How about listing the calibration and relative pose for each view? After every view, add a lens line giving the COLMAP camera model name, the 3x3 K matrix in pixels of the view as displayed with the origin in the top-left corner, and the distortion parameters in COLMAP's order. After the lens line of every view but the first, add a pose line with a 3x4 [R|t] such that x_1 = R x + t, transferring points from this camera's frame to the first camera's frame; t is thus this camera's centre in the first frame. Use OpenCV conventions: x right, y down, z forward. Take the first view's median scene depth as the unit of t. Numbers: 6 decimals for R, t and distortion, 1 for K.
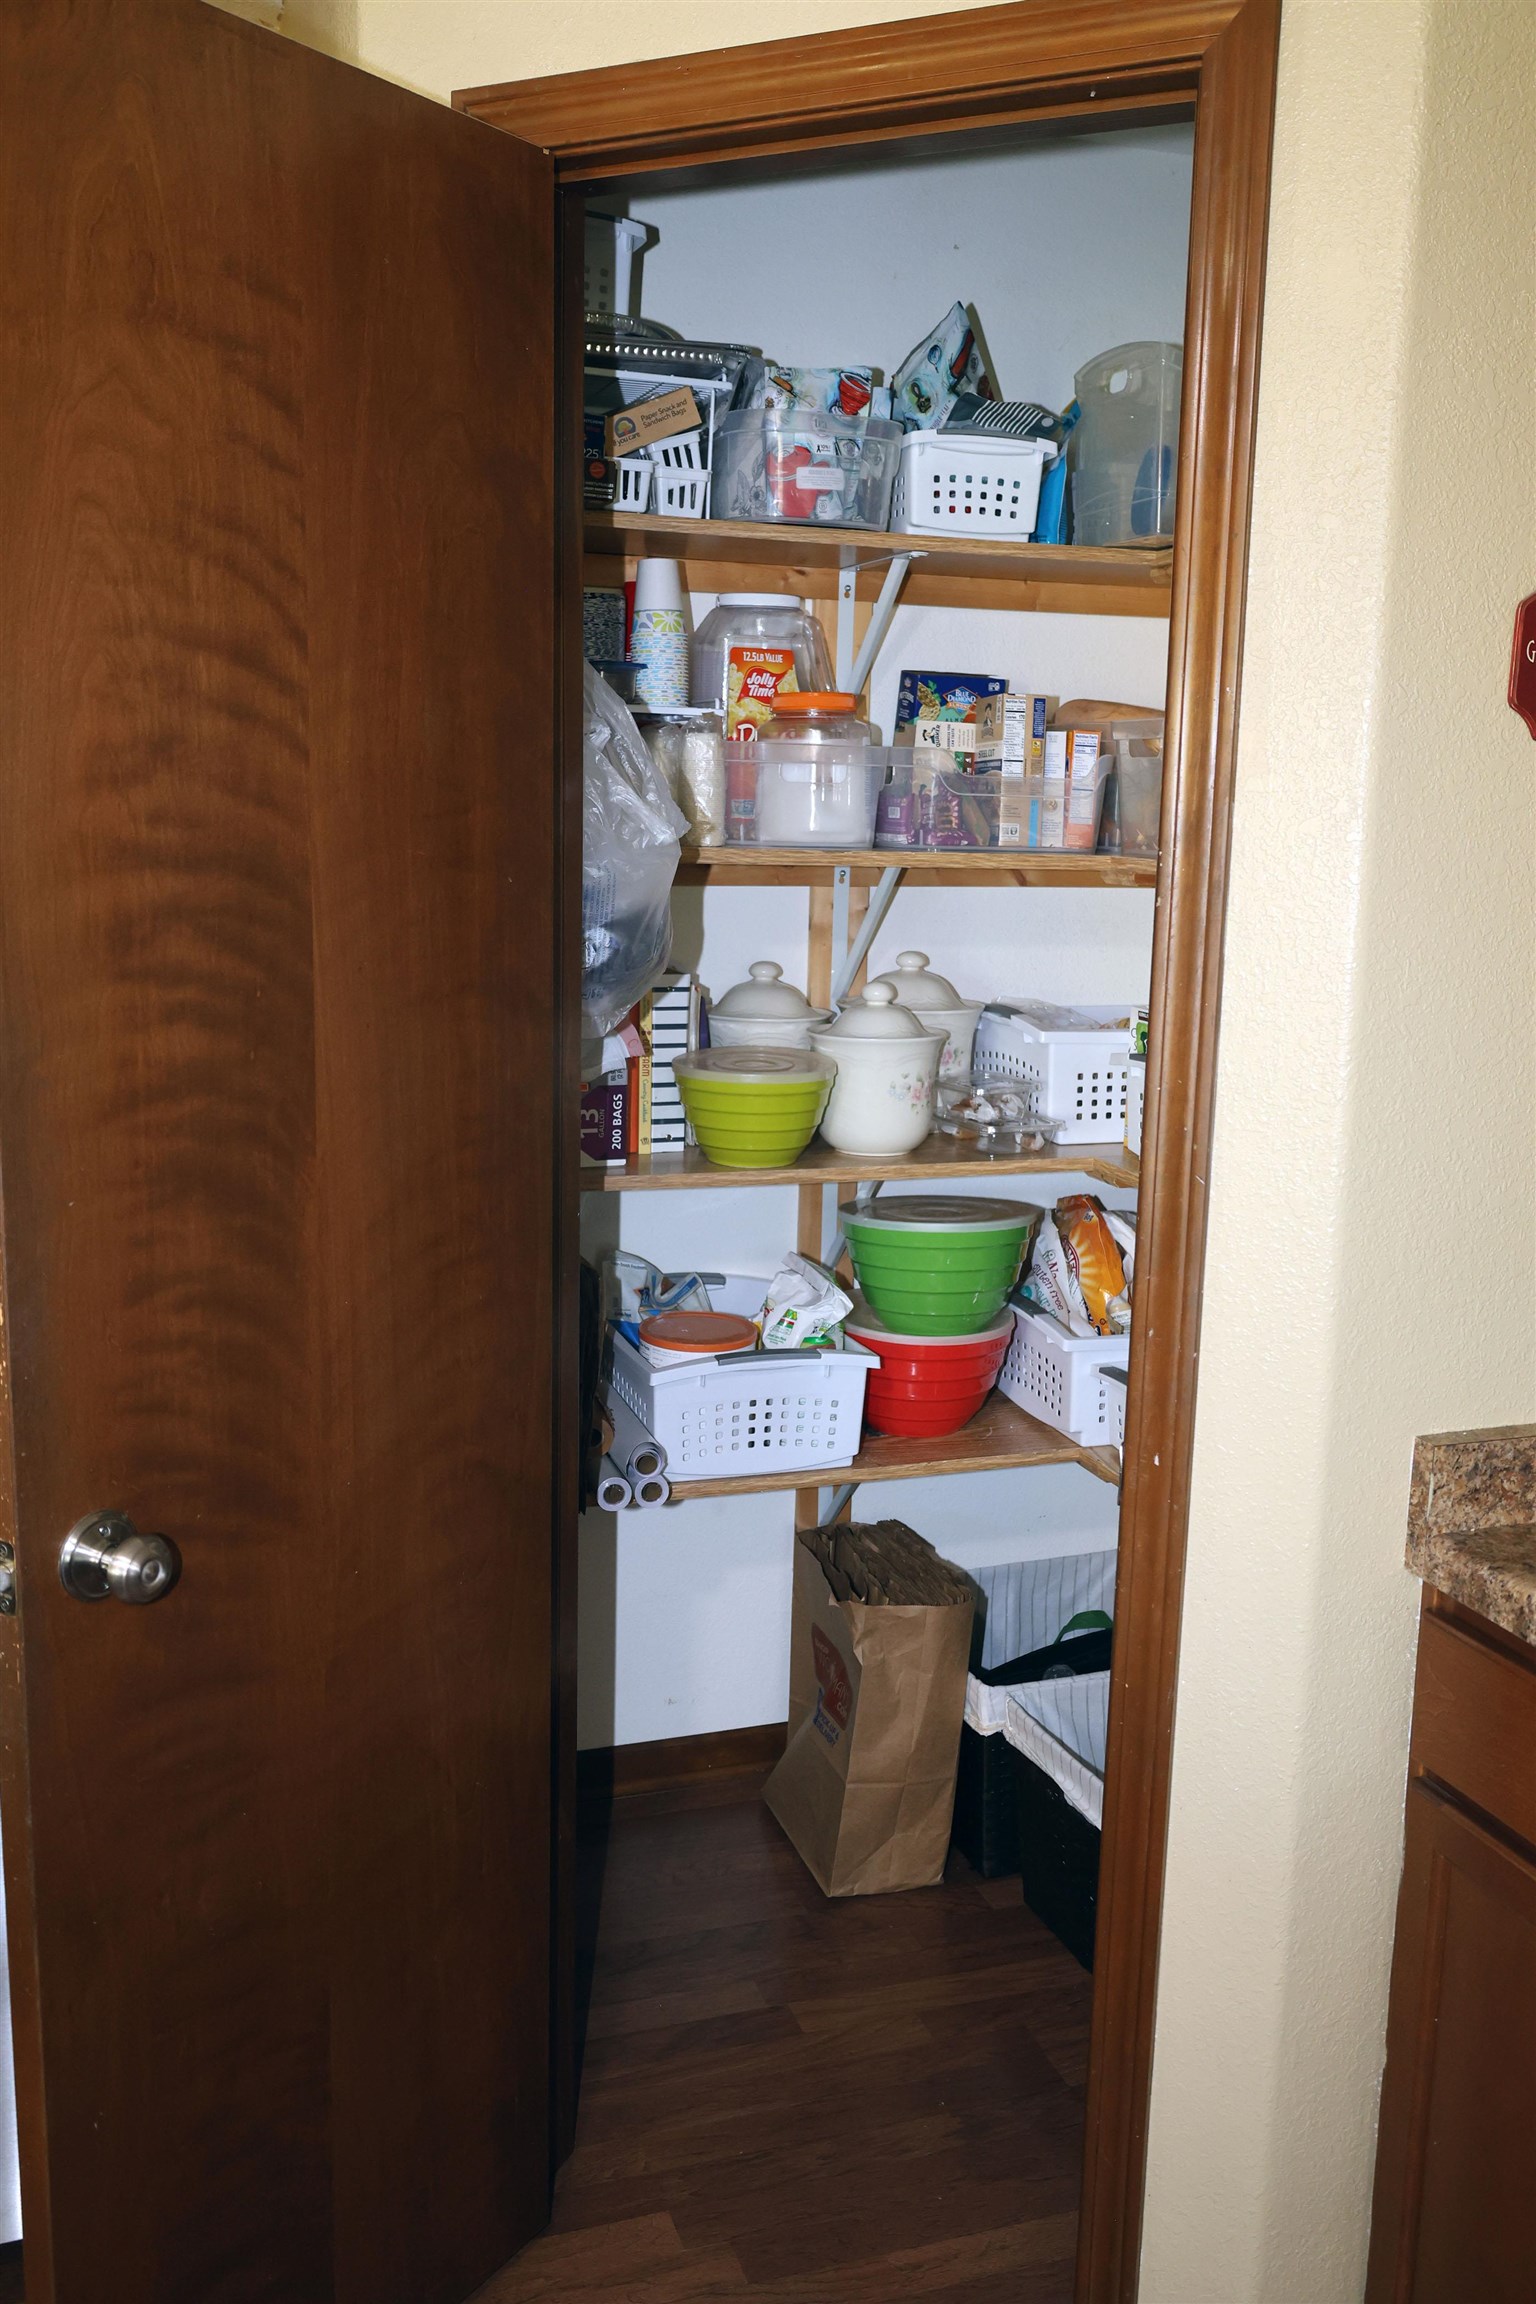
lens RADIAL K [[2030.1, 0, 767.2], [0, 2030.1, 1155.2], [0, 0, 1]] dist [0.002474, -0.000425]
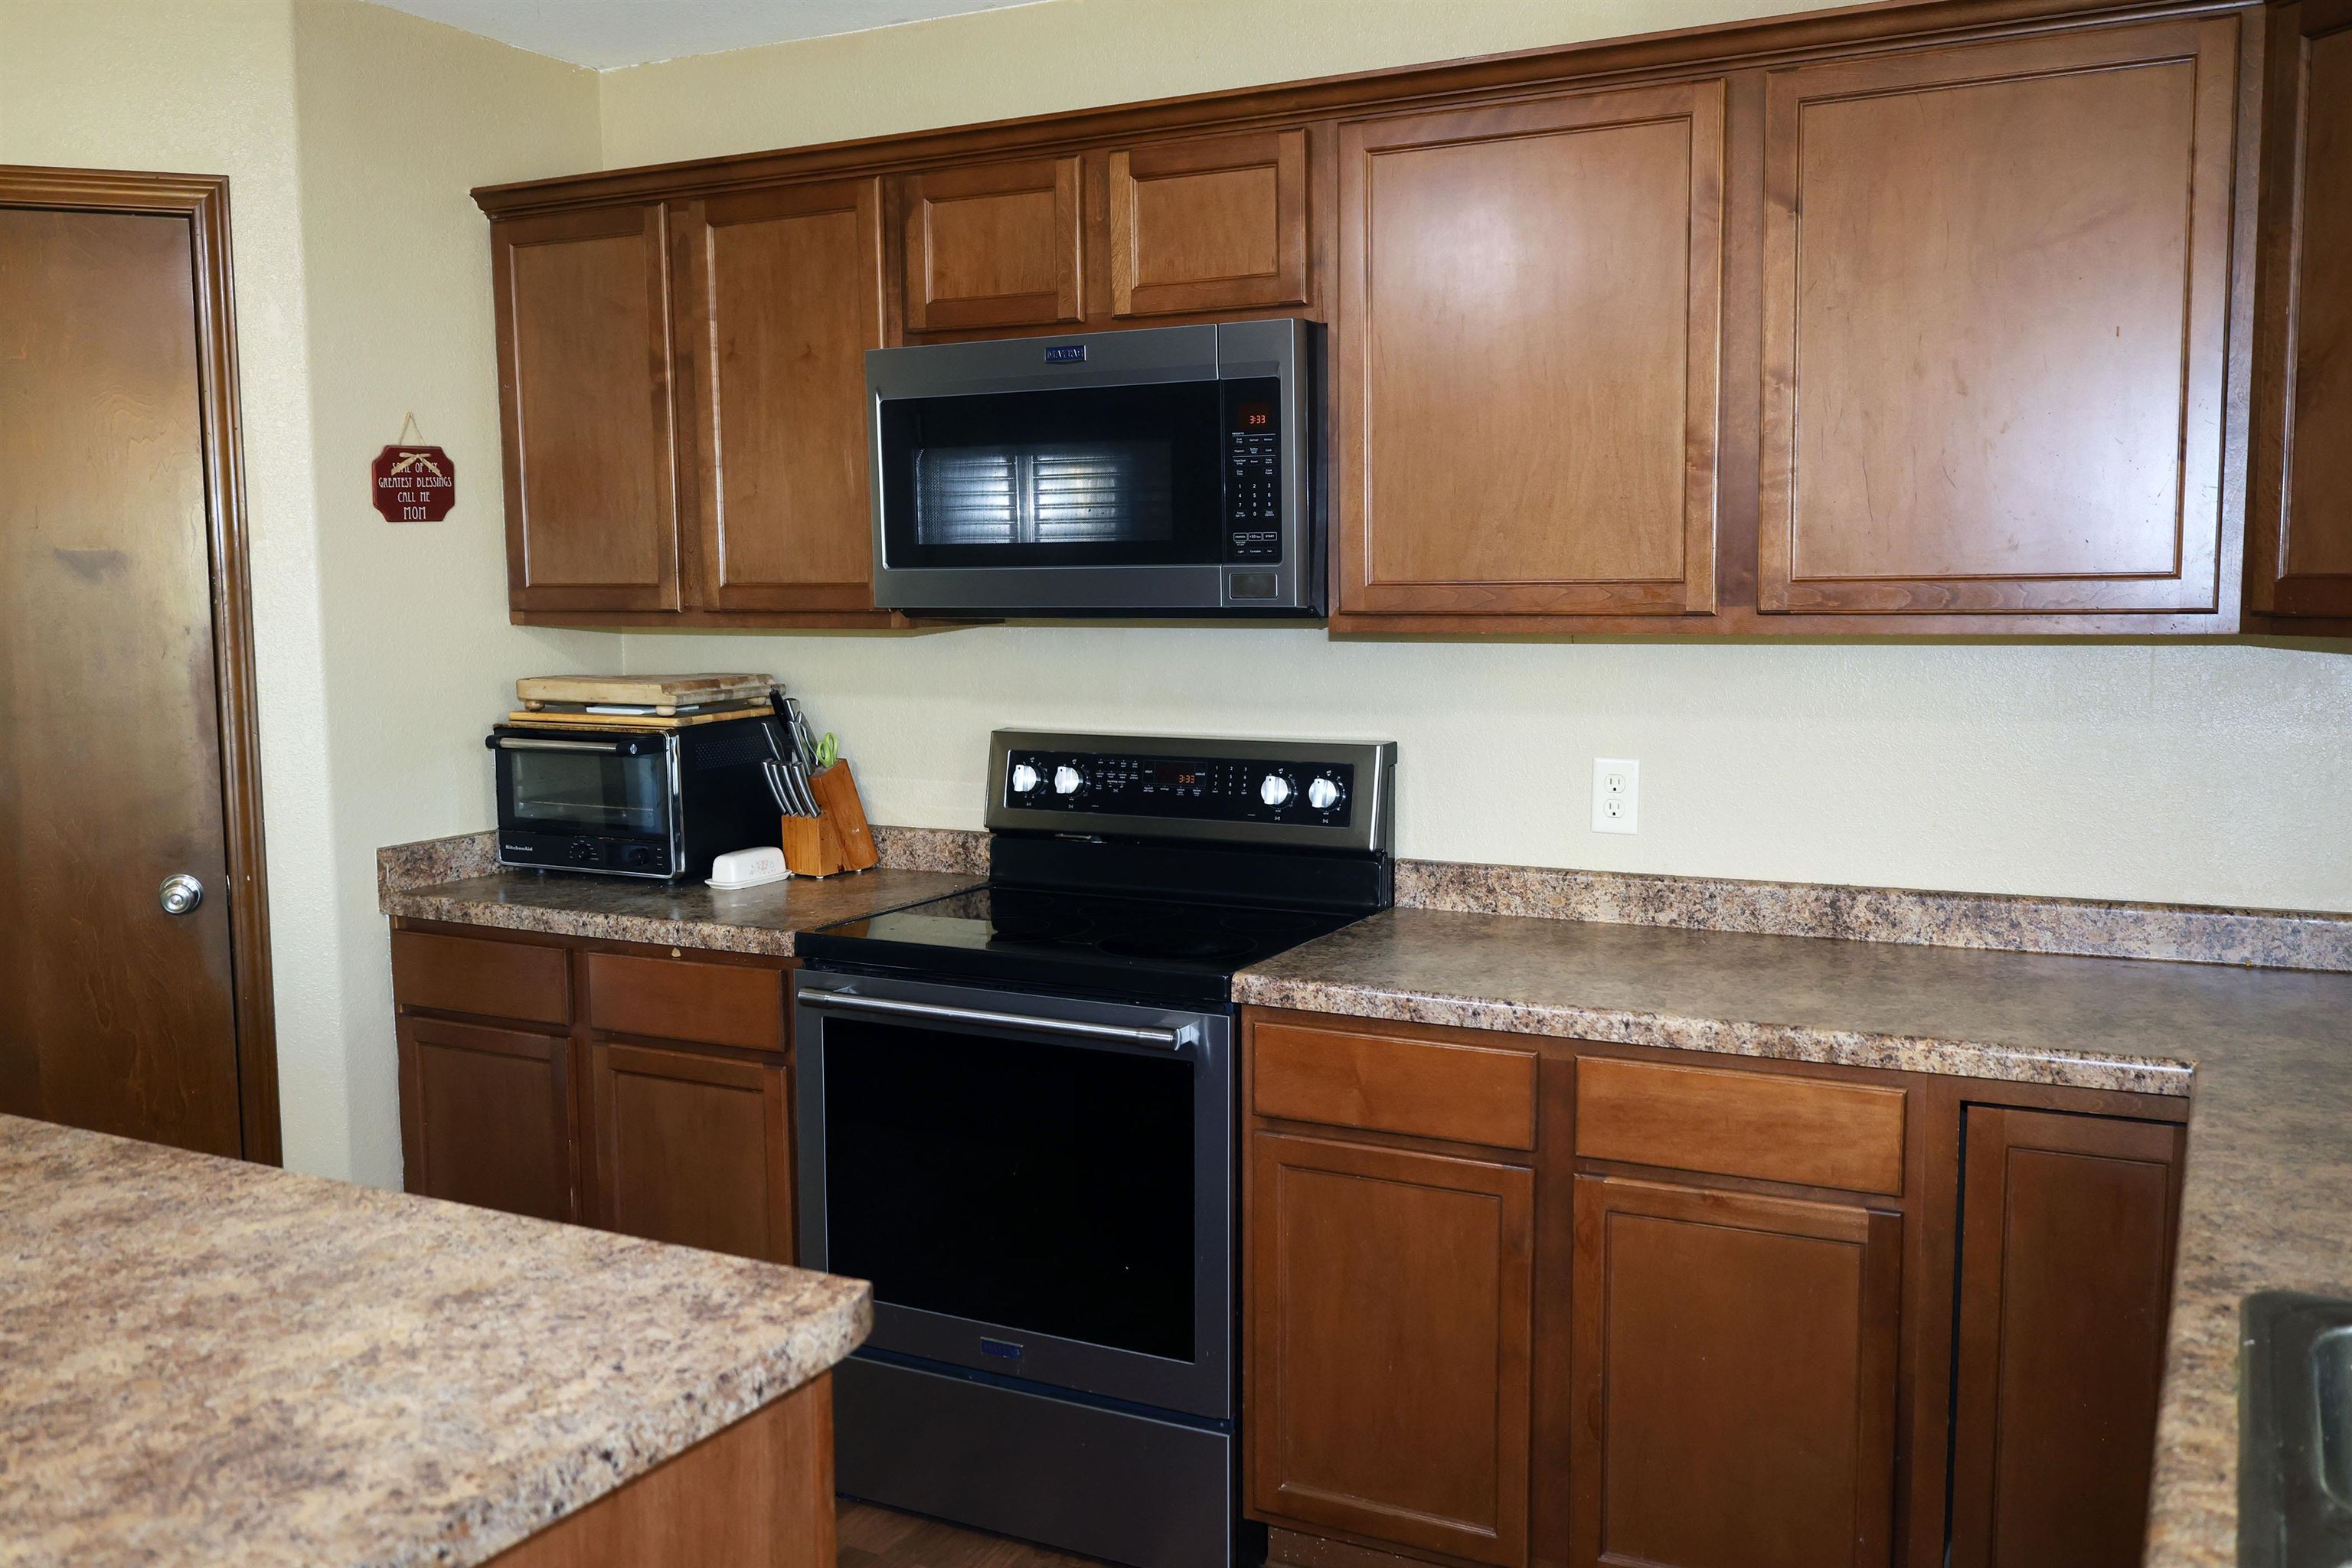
lens RADIAL K [[2072.4, 0, 1178.9], [0, 2072.4, 786.8], [0, 0, 1]] dist [0.002474, -0.000425]
pose [[0.732348, -0.100934, 0.673409, -0.516135], [0.144462, 0.989471, -0.008798, 0.215499], [-0.665430, 0.103725, 0.739218, -1.157637]]
